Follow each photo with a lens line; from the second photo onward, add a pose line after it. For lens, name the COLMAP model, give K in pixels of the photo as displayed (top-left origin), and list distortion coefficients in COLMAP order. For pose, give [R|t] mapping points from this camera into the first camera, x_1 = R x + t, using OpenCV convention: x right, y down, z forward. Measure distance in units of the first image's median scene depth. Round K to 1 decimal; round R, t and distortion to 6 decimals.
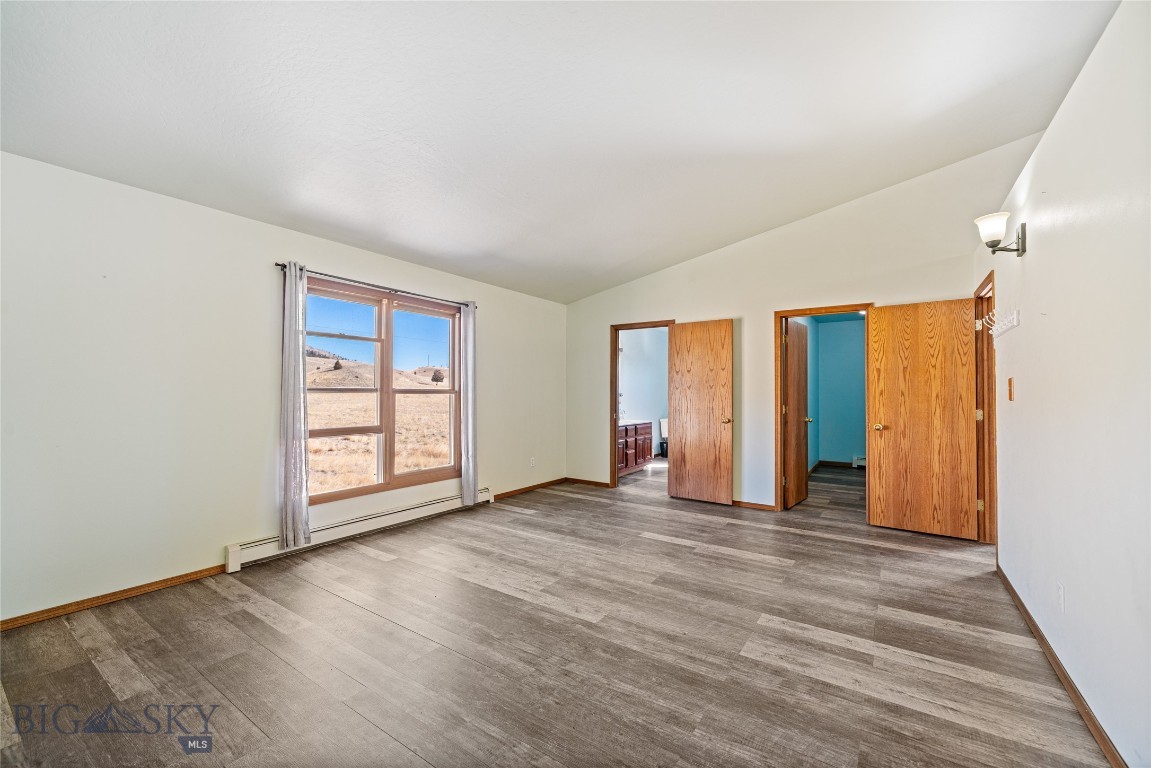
lens RADIAL K [[465.8, 0, 570.2], [0, 465.8, 400.2], [0, 0, 1]] dist [-0.001220, -0.000029]
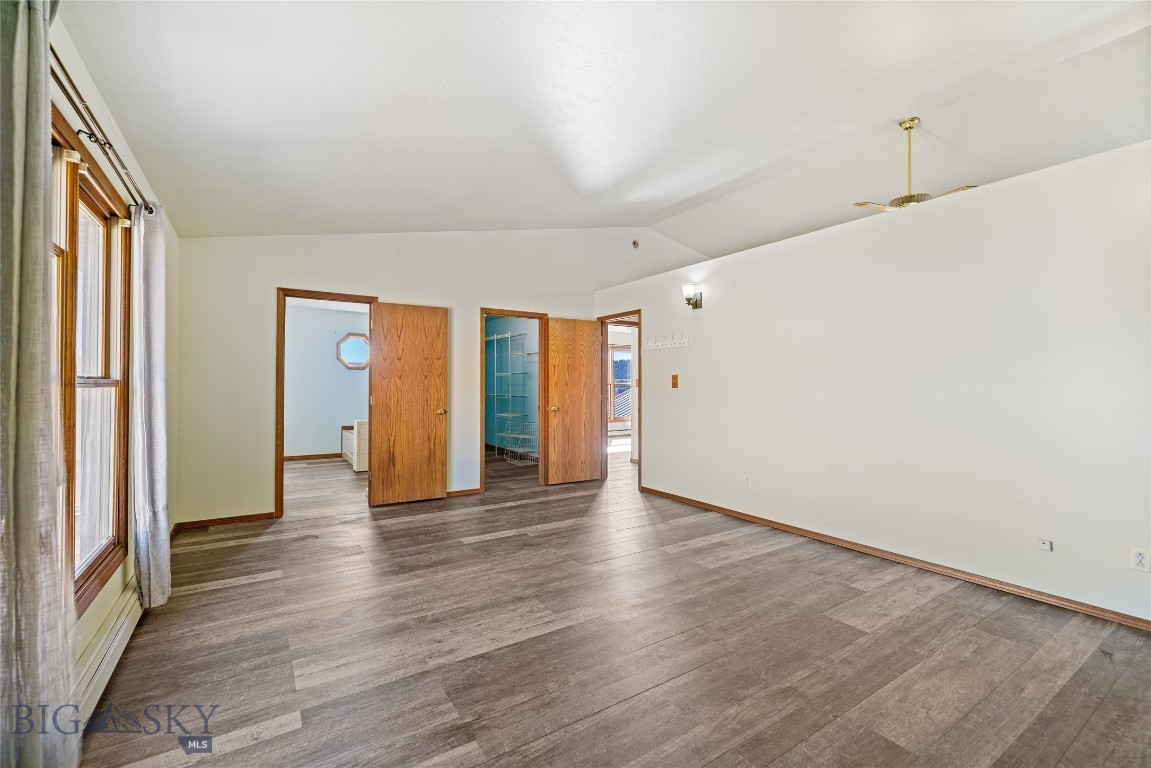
lens RADIAL K [[490.3, 0, 573.9], [0, 490.3, 396.1], [0, 0, 1]] dist [0.000076, 0.000491]
pose [[0.378315, -0.025335, 0.925330, -0.636717], [0.013841, 0.999668, 0.021712, -0.009463], [-0.925574, 0.004593, 0.378540, 0.448978]]
